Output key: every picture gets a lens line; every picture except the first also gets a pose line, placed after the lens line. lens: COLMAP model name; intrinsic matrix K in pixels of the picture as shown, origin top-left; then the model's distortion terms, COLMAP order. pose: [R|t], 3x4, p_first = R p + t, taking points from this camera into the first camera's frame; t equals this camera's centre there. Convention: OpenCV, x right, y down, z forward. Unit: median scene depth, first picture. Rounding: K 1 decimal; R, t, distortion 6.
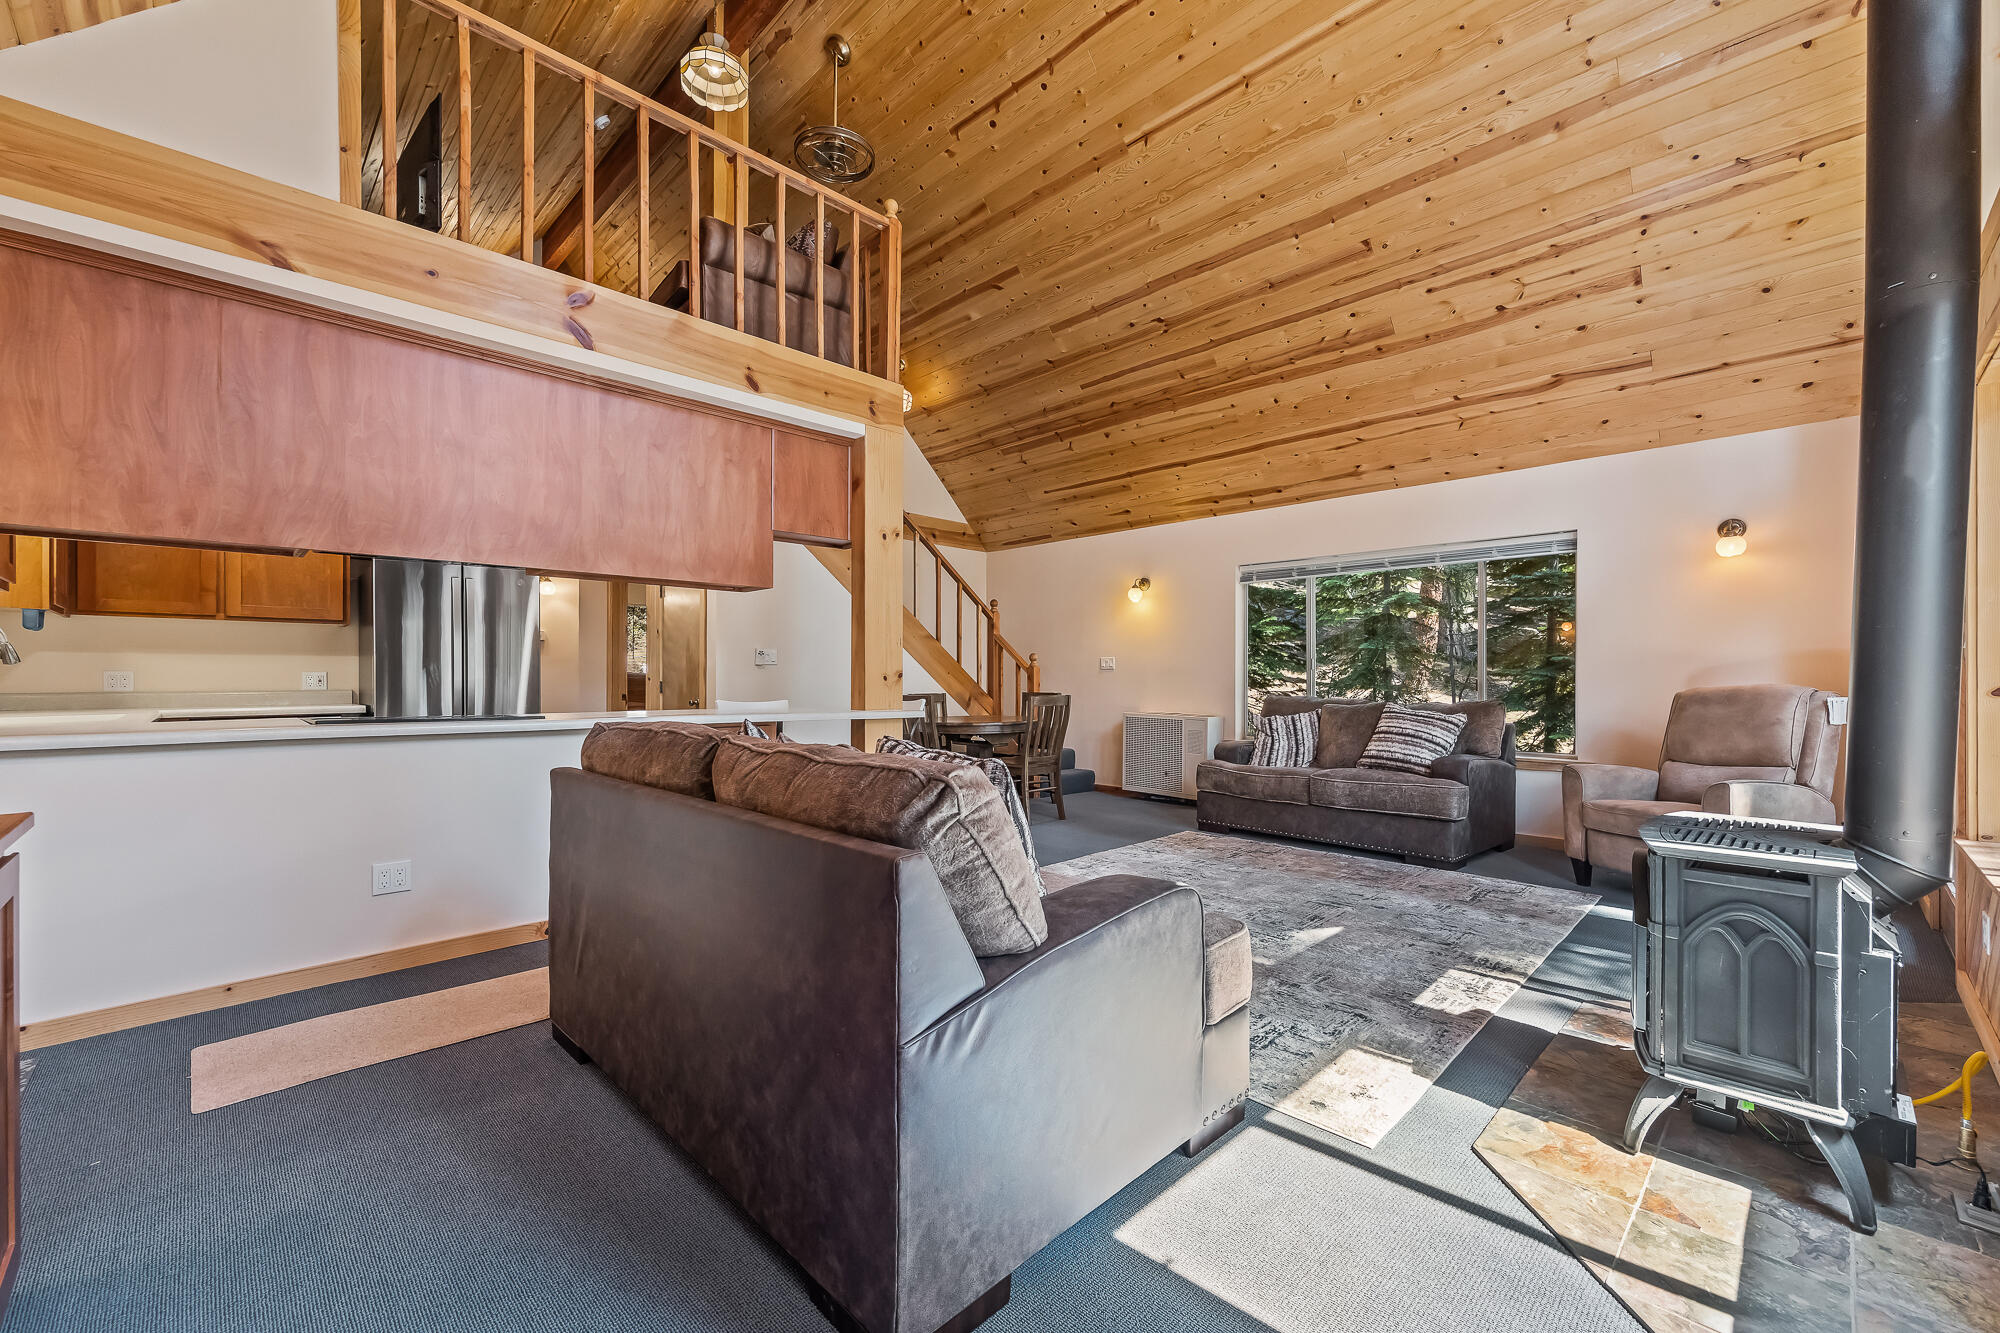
lens RADIAL K [[816.4, 0, 999.8], [0, 816.4, 682.1], [0, 0, 1]] dist [0.001964, 0.000520]
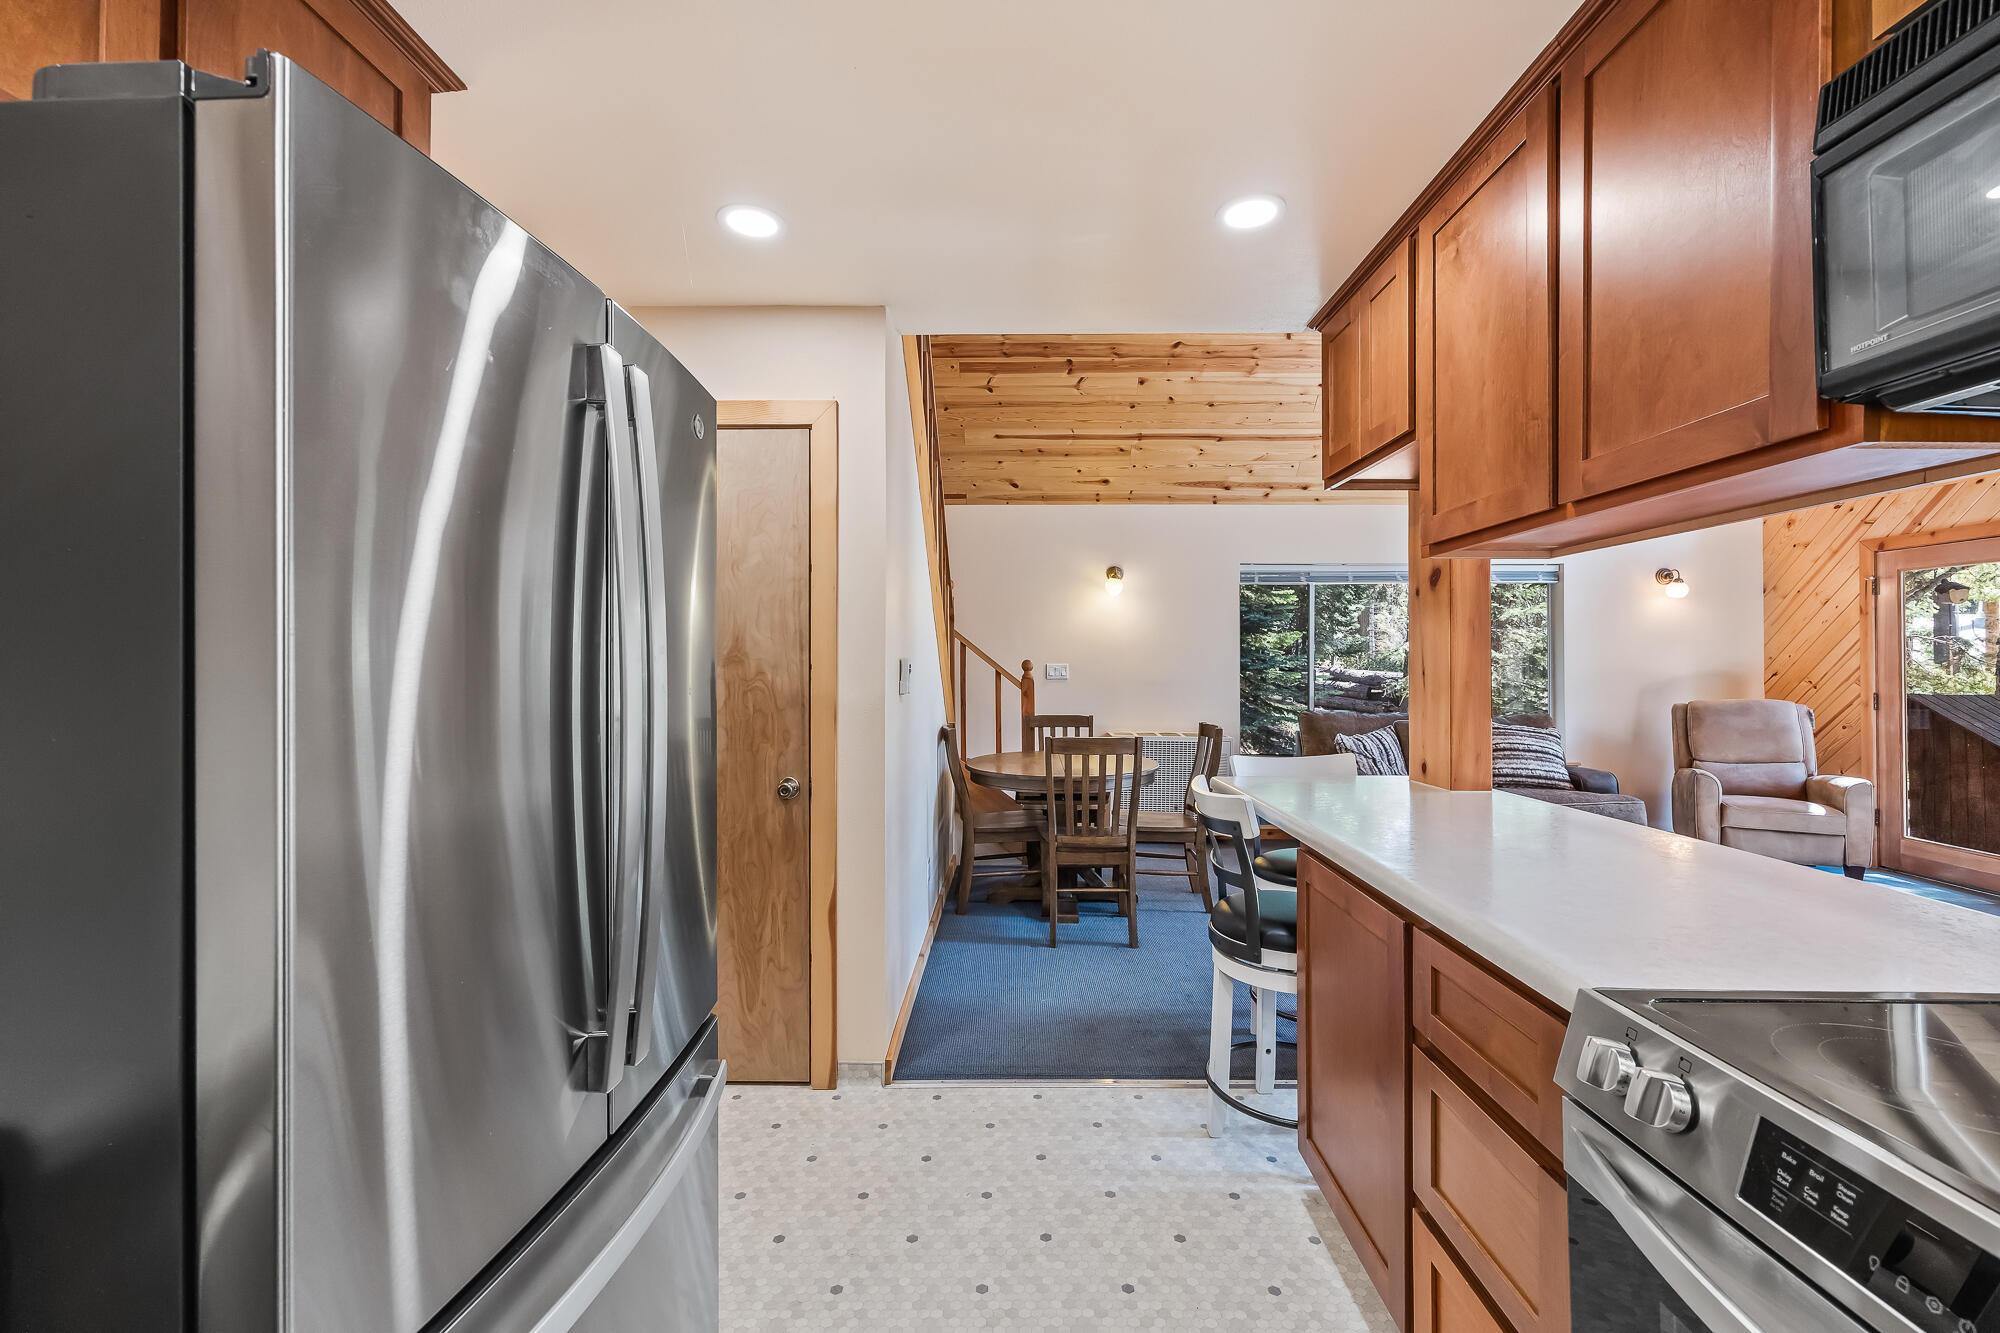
lens RADIAL K [[816.4, 0, 999.6], [0, 816.4, 653.3], [0, 0, 1]] dist [0.001964, 0.000520]
pose [[0.715669, 0.008195, 0.698392, -0.644538], [0.001695, 0.999908, -0.013470, -0.041727], [-0.698438, 0.010824, 0.715589, 0.686089]]
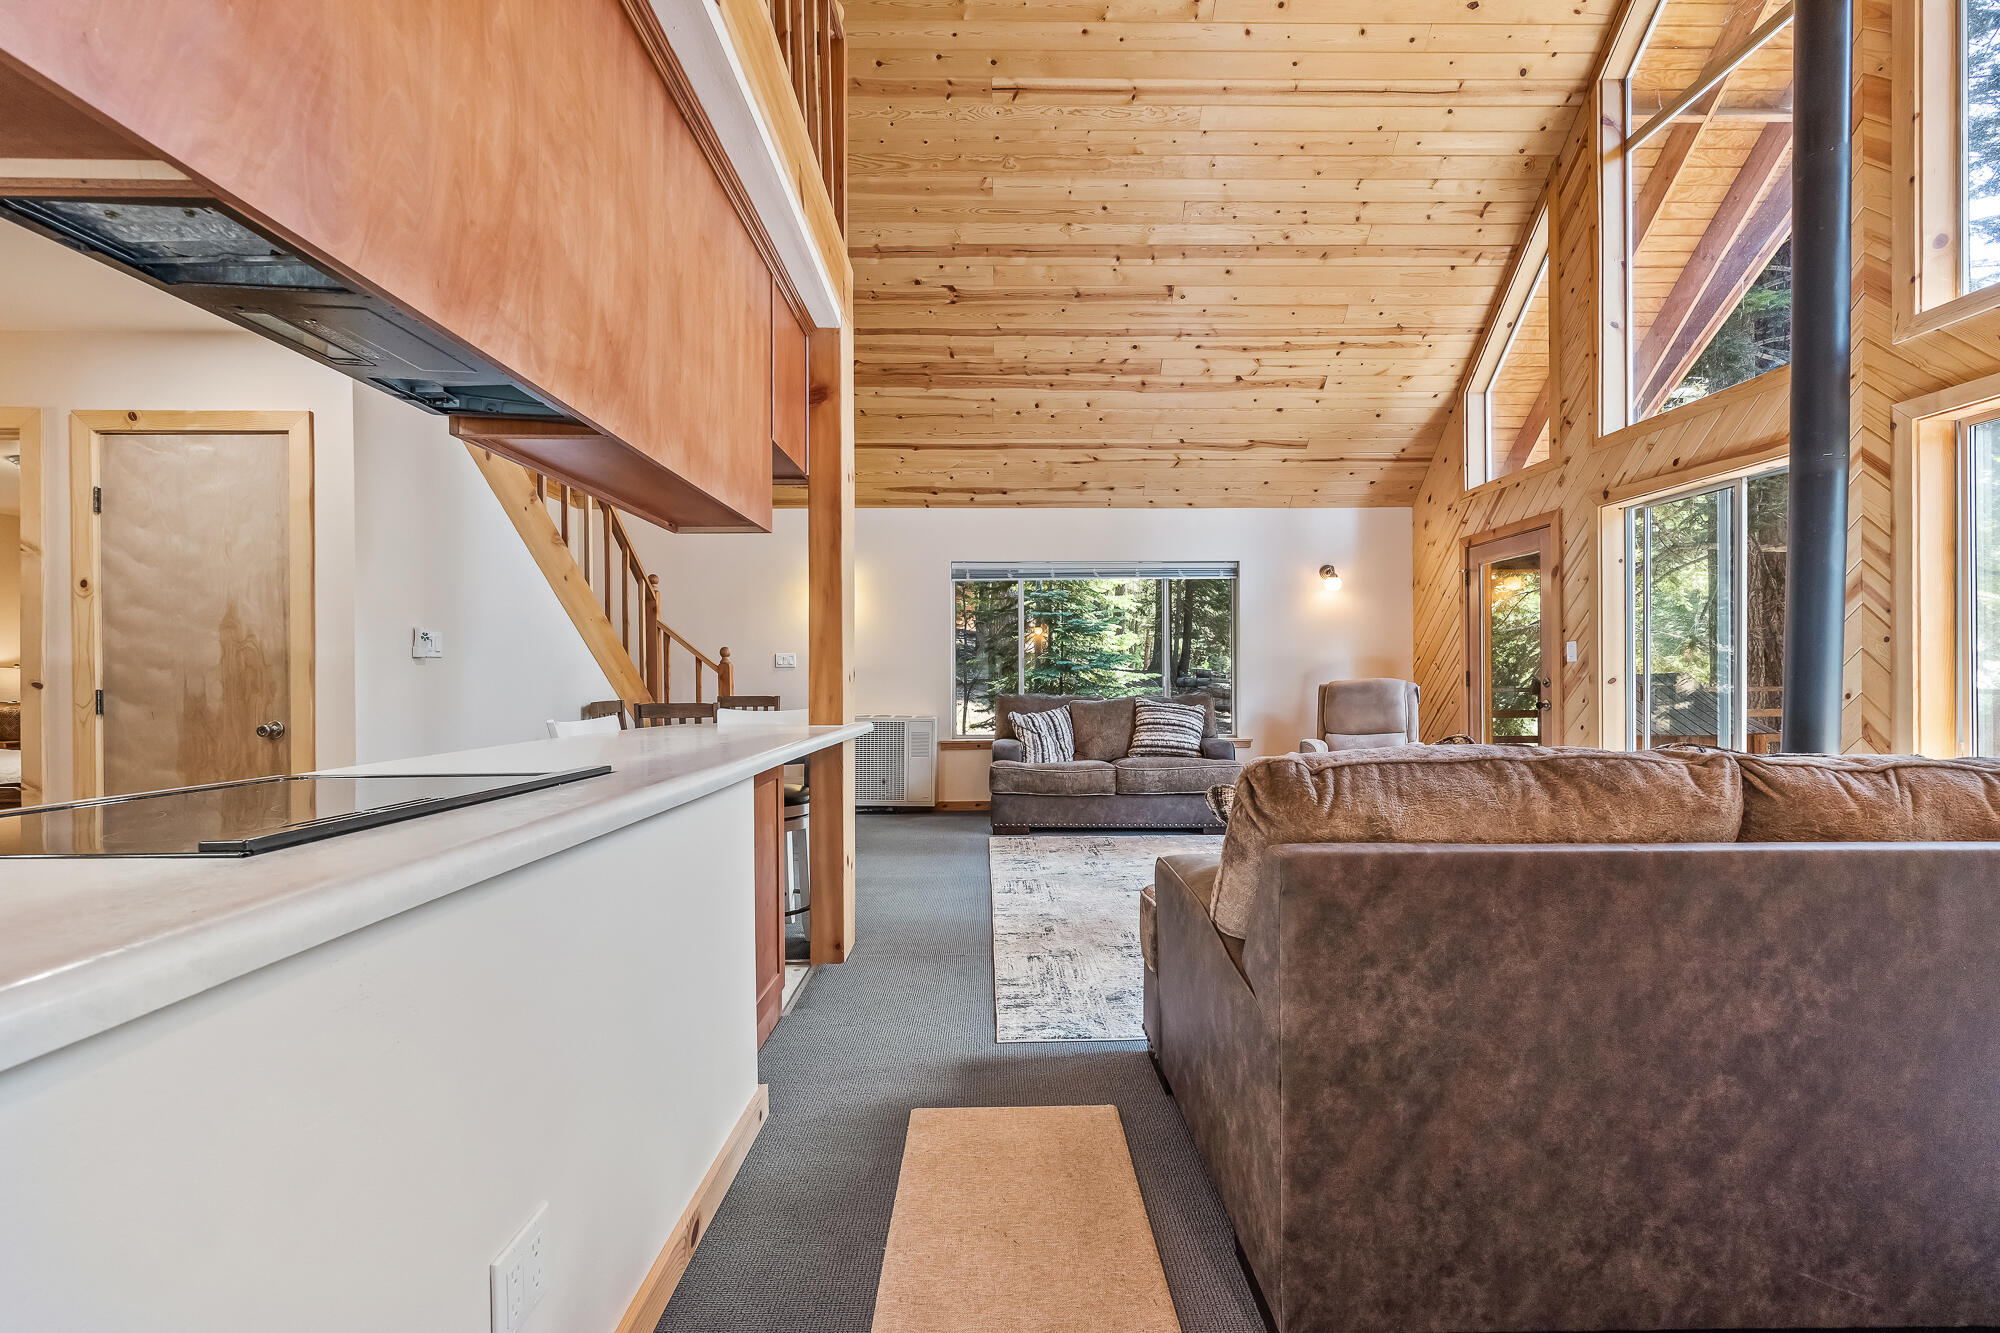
lens RADIAL K [[816.4, 0, 1005.2], [0, 816.4, 677.7], [0, 0, 1]] dist [0.001964, 0.000520]
pose [[0.691904, -0.006297, 0.721962, -0.465603], [0.008586, 0.999963, 0.000493, -0.004006], [-0.721939, 0.005858, 0.691932, 0.346832]]
